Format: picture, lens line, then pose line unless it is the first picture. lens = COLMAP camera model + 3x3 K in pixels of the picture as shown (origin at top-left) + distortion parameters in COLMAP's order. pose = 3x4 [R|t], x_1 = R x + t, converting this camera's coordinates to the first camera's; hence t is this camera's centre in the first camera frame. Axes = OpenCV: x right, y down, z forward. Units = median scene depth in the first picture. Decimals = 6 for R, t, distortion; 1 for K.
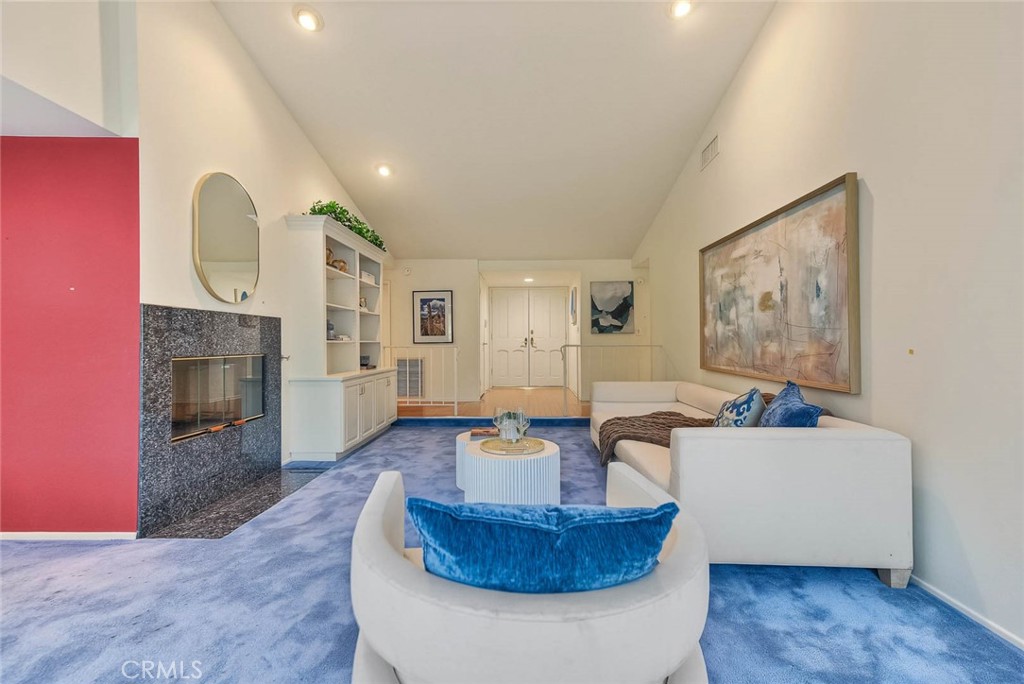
lens RADIAL K [[419.2, 0, 512.0], [0, 419.2, 342.0], [0, 0, 1]] dist [0.000992, 0.000059]
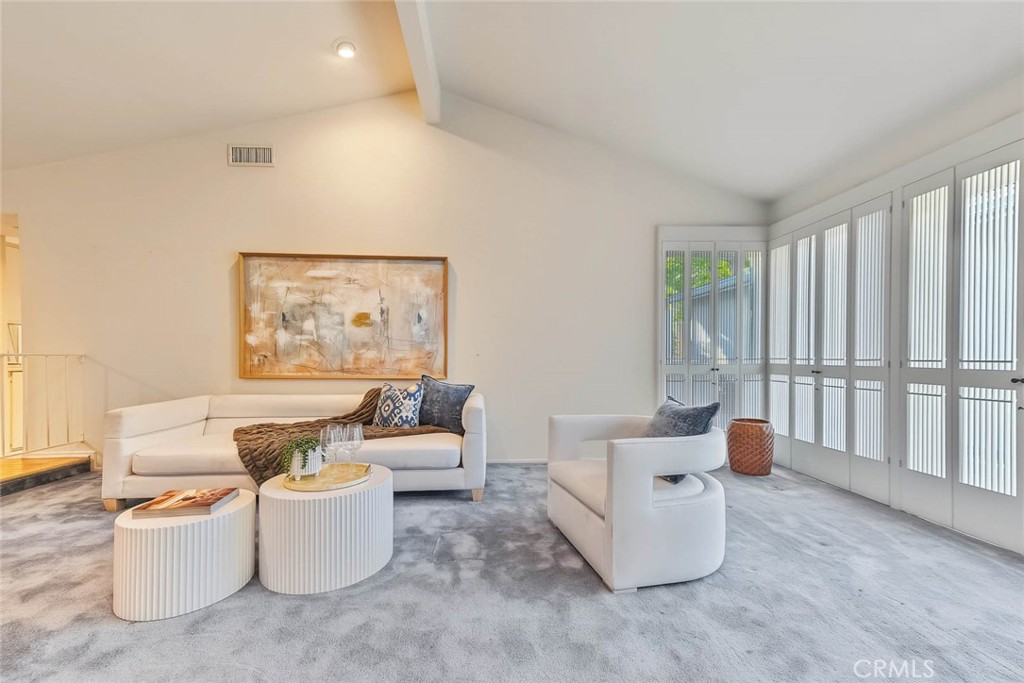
lens RADIAL K [[412.4, 0, 511.0], [0, 412.4, 357.0], [0, 0, 1]] dist [0.002711, 0.000070]
pose [[-0.100728, -0.002552, 0.994911, -0.773033], [-0.000419, 0.999997, 0.002523, 0.018473], [-0.994914, -0.000163, -0.100728, 0.702323]]
